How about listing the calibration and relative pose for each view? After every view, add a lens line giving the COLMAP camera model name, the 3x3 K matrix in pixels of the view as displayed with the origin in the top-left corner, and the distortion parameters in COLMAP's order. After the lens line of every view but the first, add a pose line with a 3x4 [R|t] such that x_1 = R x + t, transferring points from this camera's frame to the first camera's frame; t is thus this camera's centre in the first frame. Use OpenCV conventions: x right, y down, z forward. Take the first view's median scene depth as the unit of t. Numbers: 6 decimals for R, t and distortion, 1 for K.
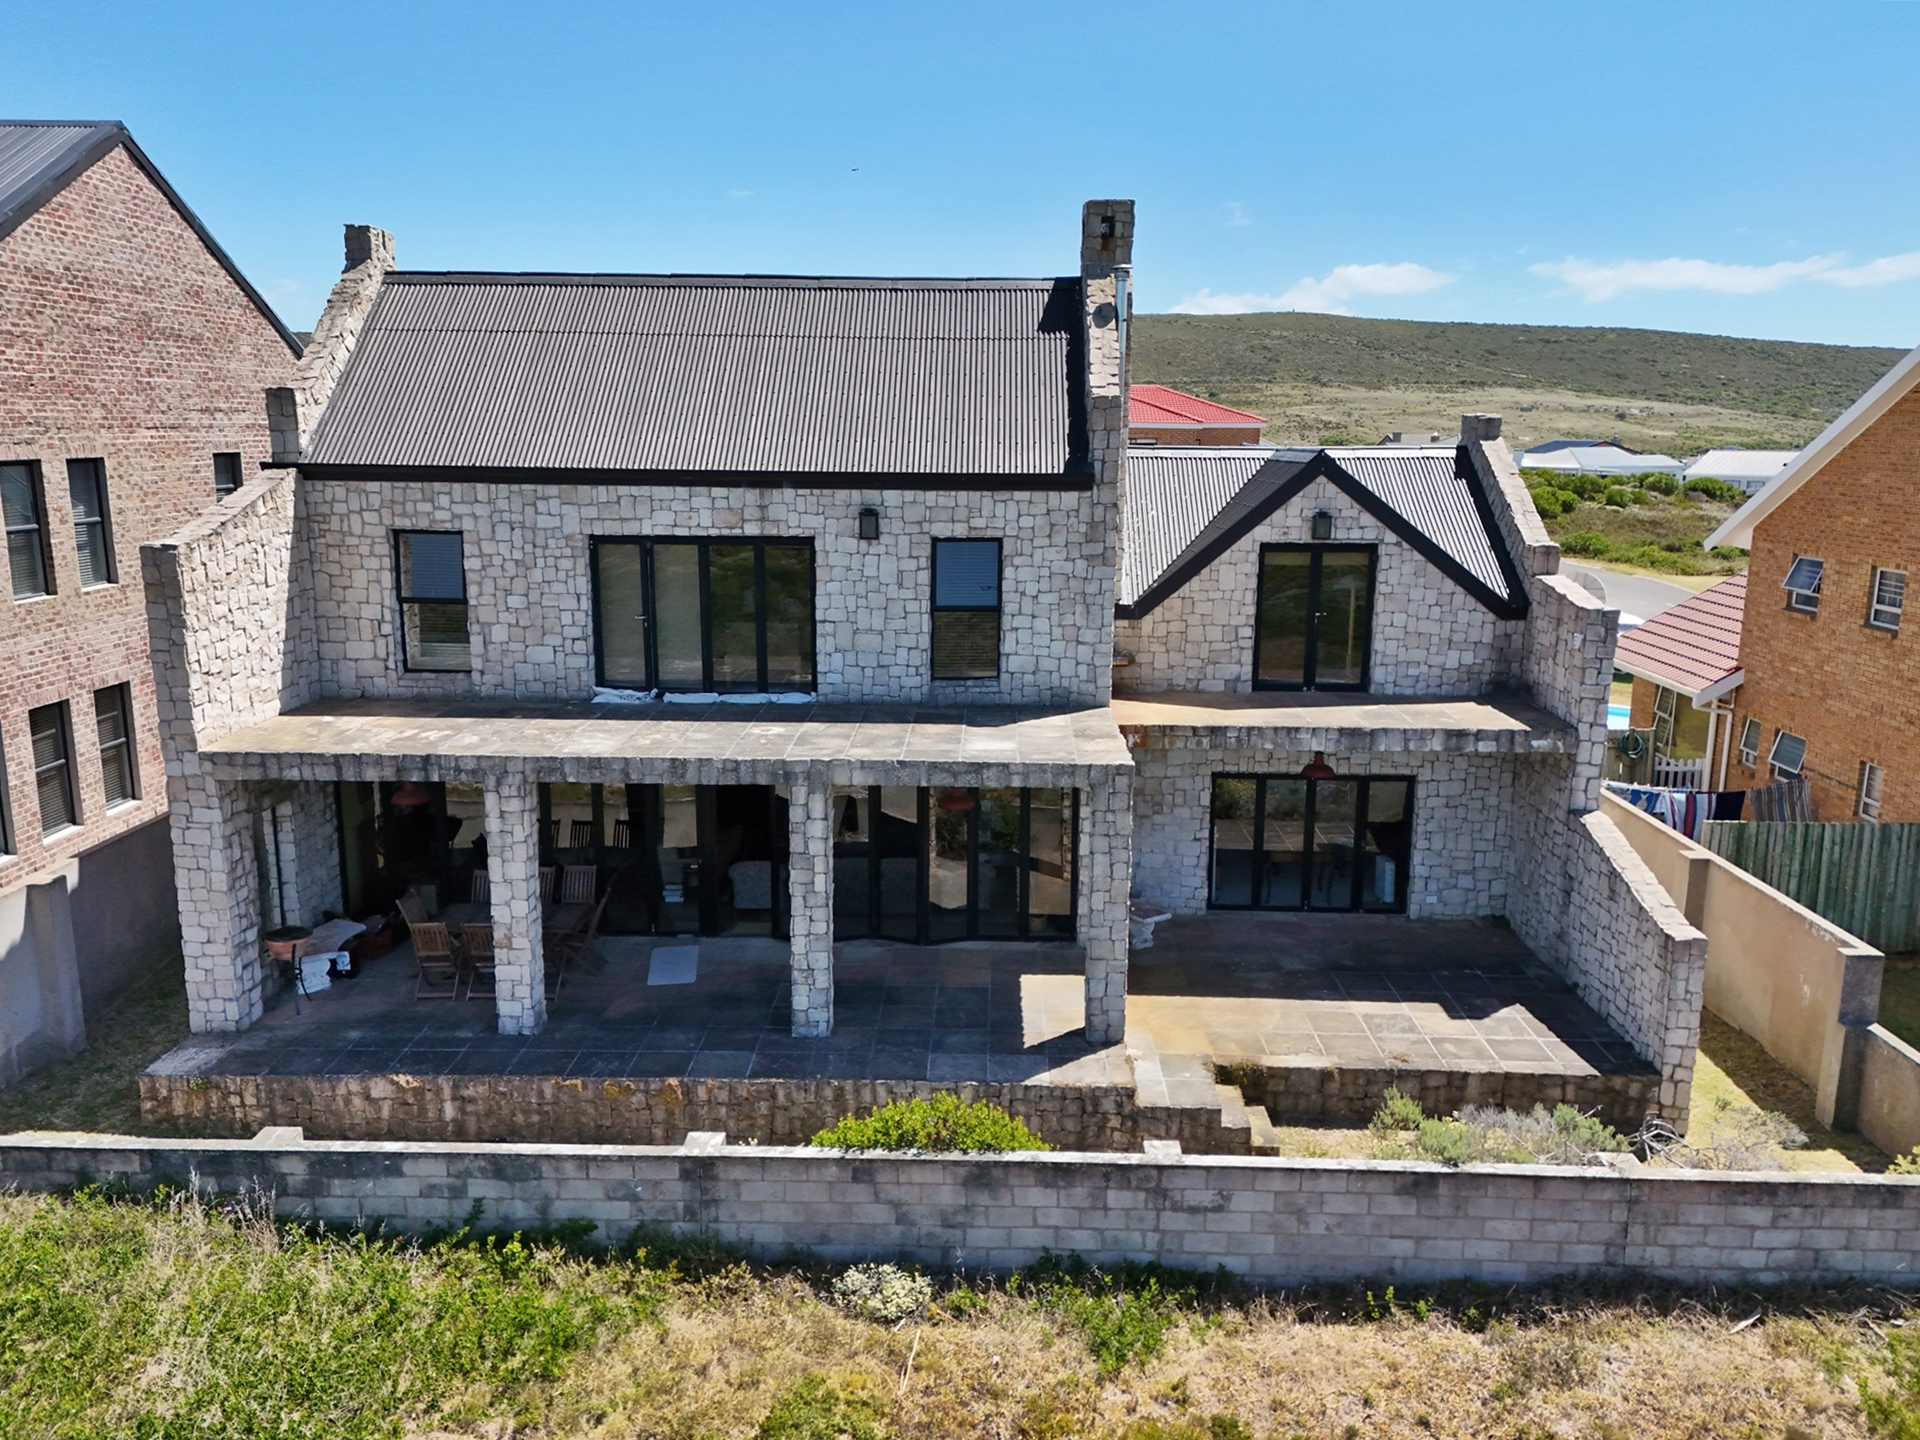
lens RADIAL K [[1399.0, 0, 916.2], [0, 1399.0, 731.8], [0, 0, 1]] dist [0.084093, -0.078320]
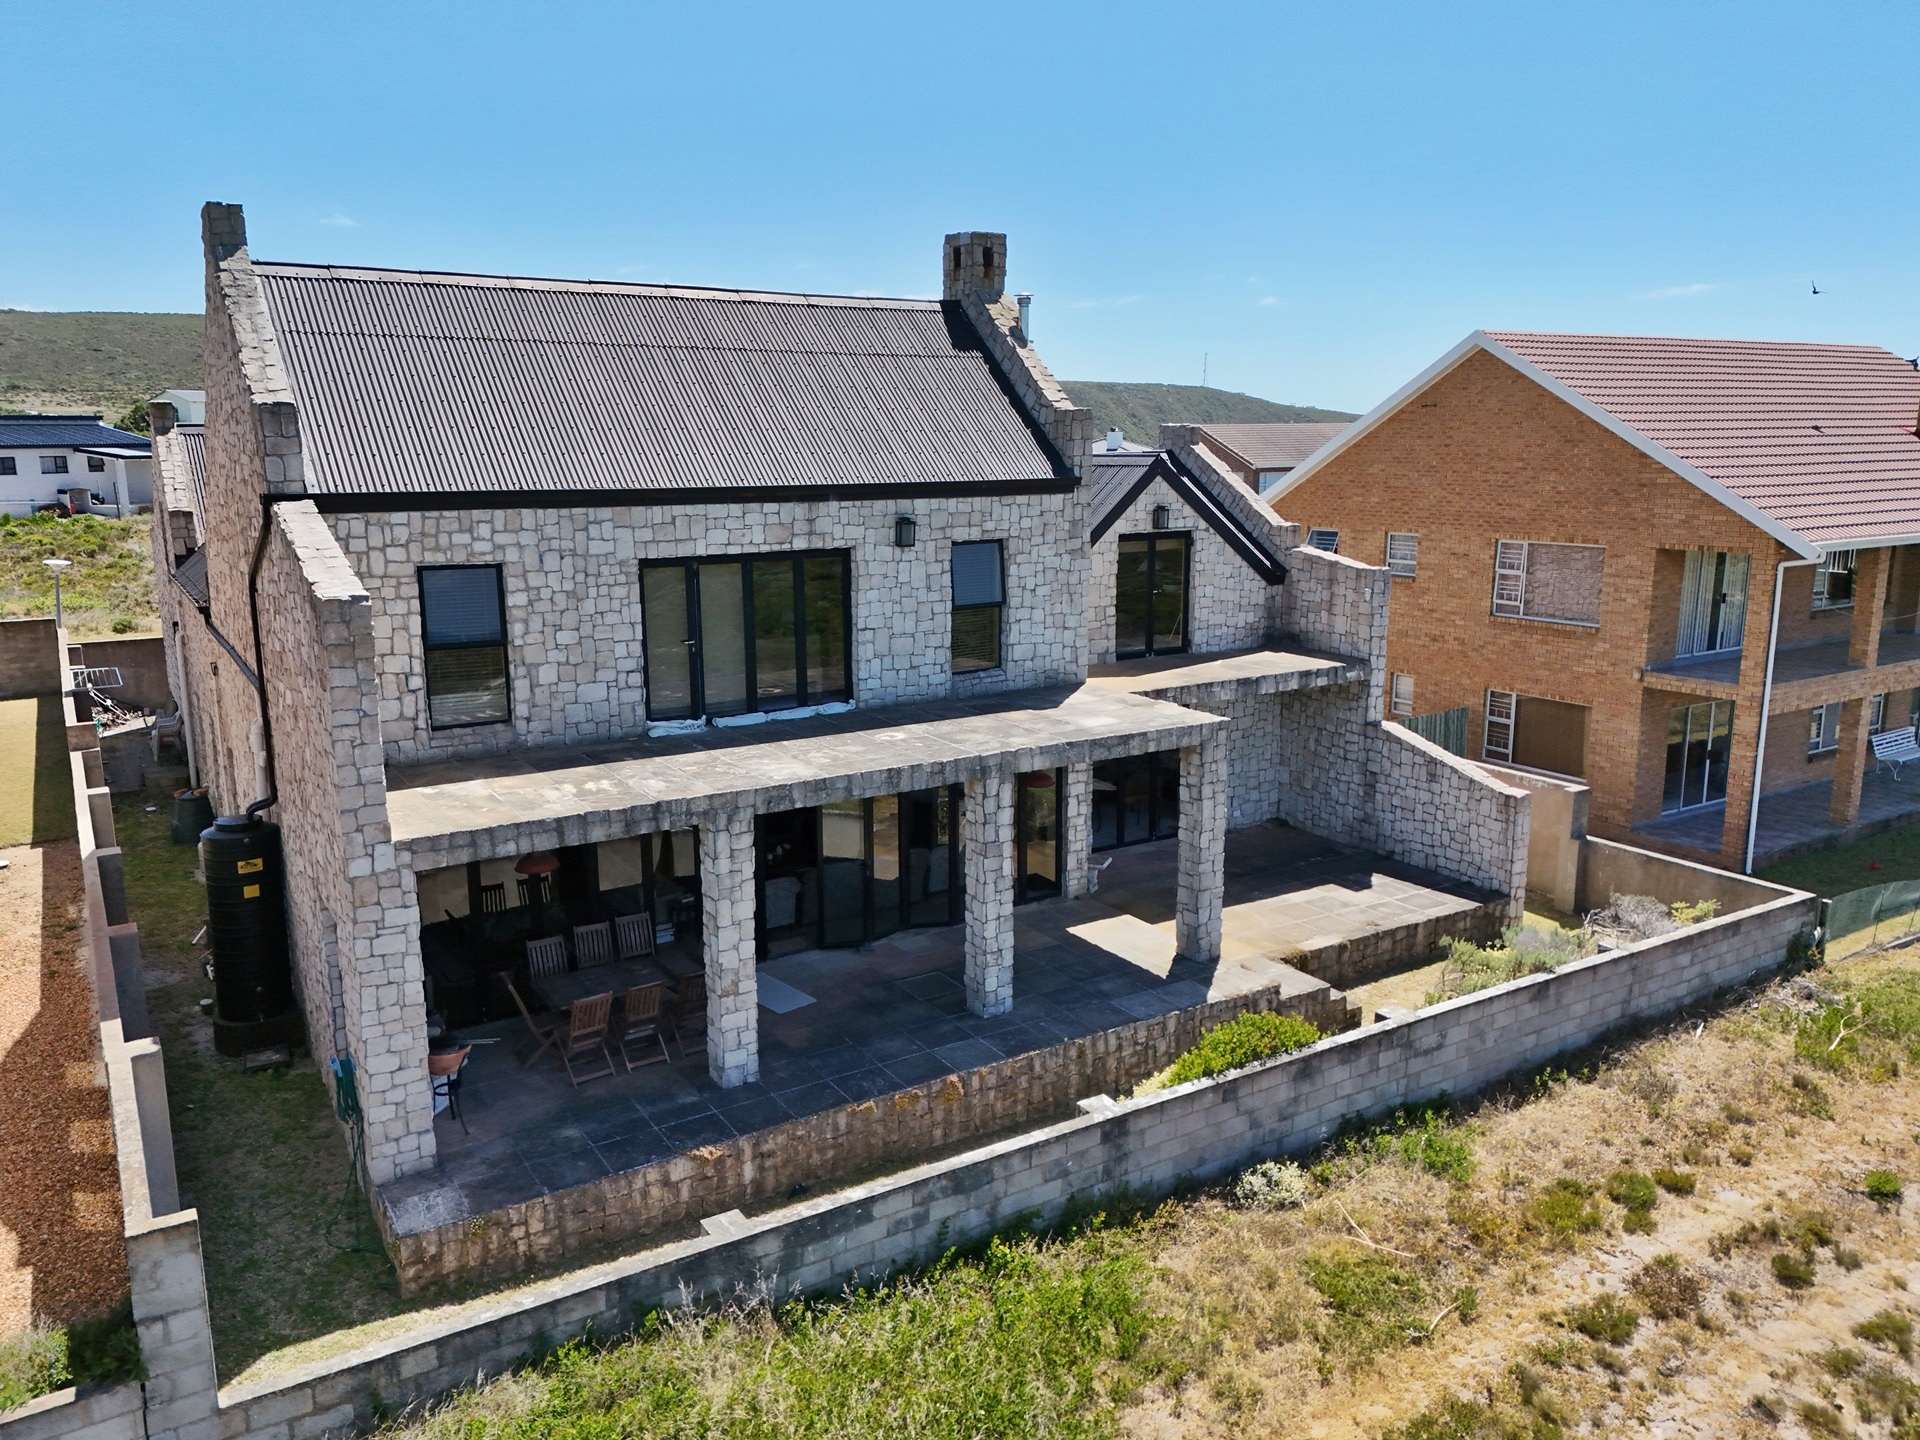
lens RADIAL K [[1399.0, 0, 893.7], [0, 1399.0, 740.2], [0, 0, 1]] dist [0.084093, -0.078320]
pose [[0.837251, -0.127622, 0.531717, -0.680700], [0.128561, 0.991068, 0.035440, -0.035774], [-0.531491, 0.038686, 0.846180, 0.138694]]
